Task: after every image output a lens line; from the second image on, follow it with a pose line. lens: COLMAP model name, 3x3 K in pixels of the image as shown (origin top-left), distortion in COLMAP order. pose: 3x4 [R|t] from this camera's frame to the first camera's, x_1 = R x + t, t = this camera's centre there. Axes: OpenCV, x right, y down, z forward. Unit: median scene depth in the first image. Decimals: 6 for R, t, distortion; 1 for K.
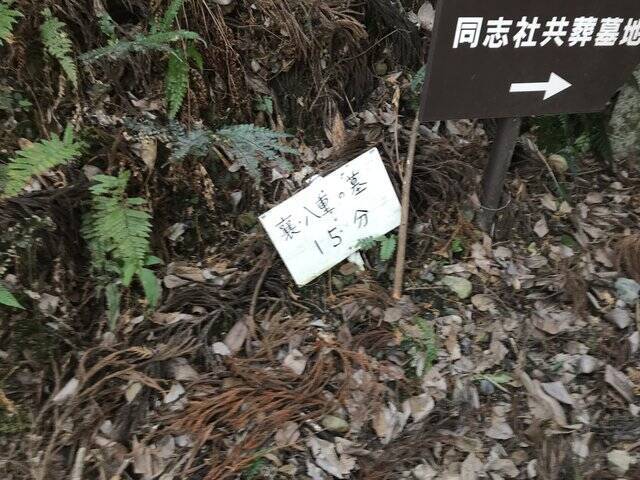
lens RADIAL K [[555.6, 0, 320.0], [0, 555.6, 240.0], [0, 0, 1]] dist [0.012270, -0.014440]
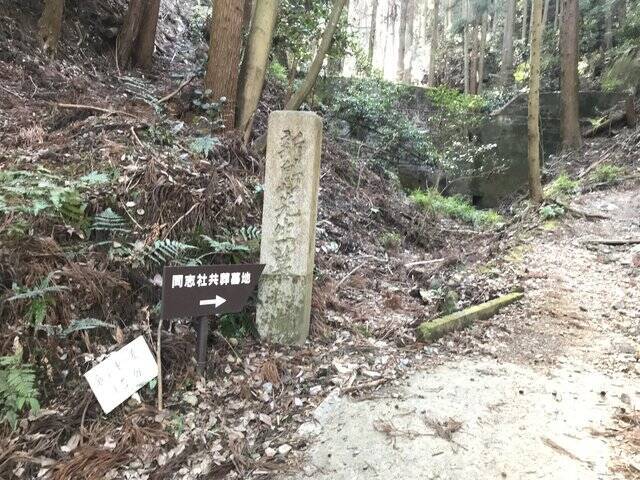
lens RADIAL K [[555.6, 0, 320.0], [0, 555.6, 240.0], [0, 0, 1]] dist [0.012270, -0.014440]
pose [[0.890615, -0.027591, 0.453920, -0.232629], [0.236690, 0.880428, -0.410883, 0.513755], [-0.388307, 0.473376, 0.790653, -1.044474]]
